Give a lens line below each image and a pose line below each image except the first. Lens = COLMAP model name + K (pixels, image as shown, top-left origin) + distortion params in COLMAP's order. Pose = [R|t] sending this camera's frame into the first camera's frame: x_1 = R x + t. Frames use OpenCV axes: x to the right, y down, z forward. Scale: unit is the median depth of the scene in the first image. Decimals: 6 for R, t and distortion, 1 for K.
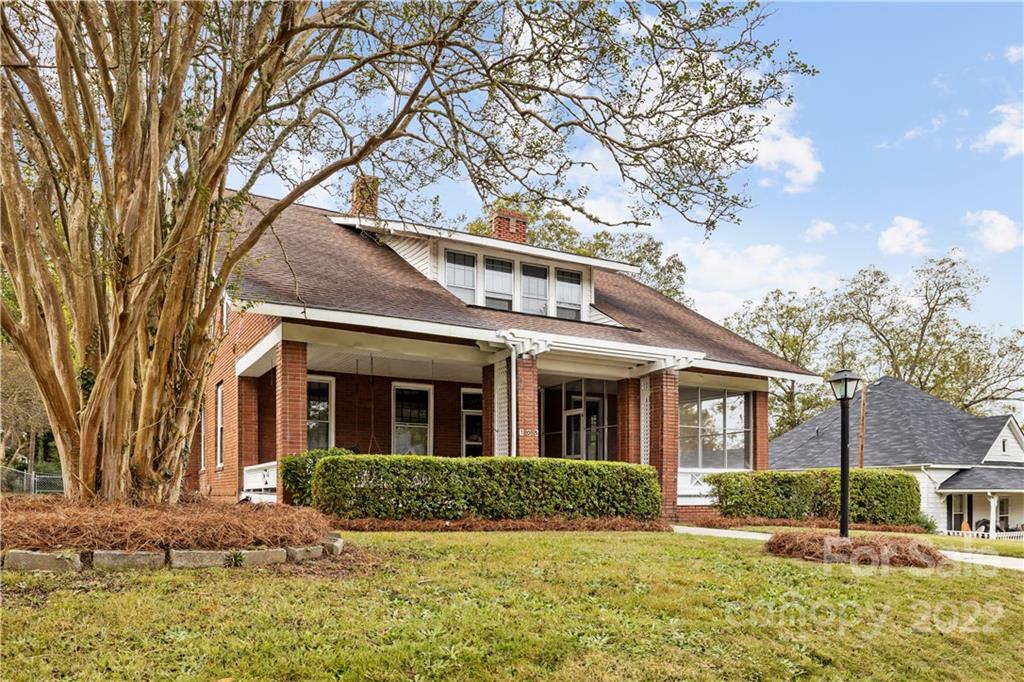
lens RADIAL K [[709.3, 0, 512.0], [0, 709.3, 341.4], [0, 0, 1]] dist [0.000036, 0.000879]
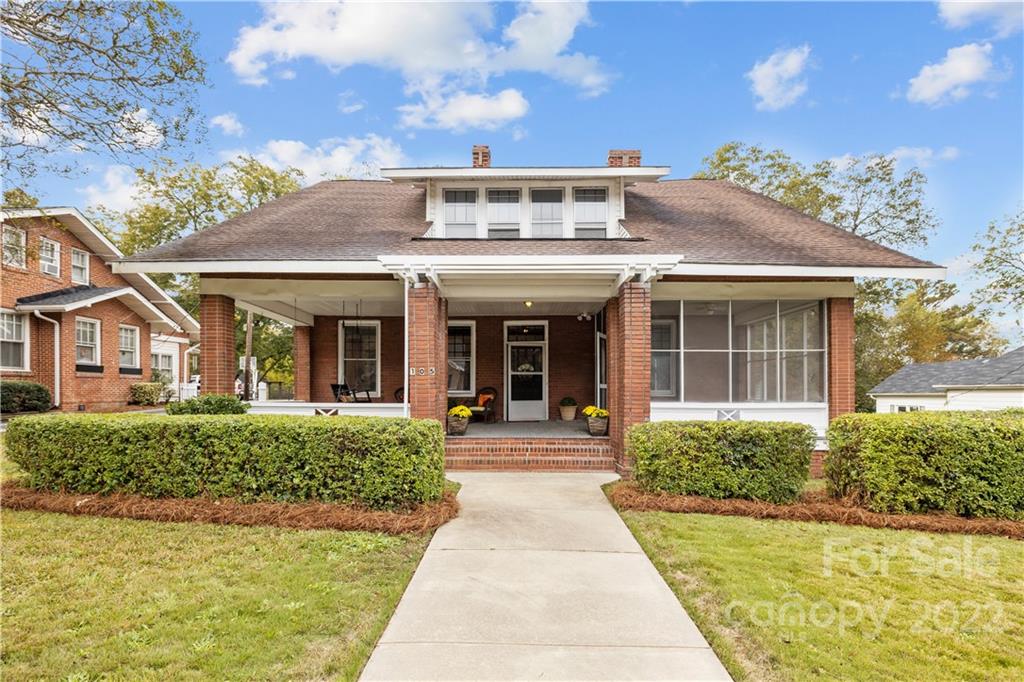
lens RADIAL K [[501.2, 0, 510.9], [0, 501.2, 312.3], [0, 0, 1]] dist [-0.000373, -0.000465]
pose [[0.865542, -0.079105, -0.494549, 0.314799], [0.102762, 0.994489, 0.020777, 0.039649], [0.490180, -0.068804, 0.868901, 0.378940]]
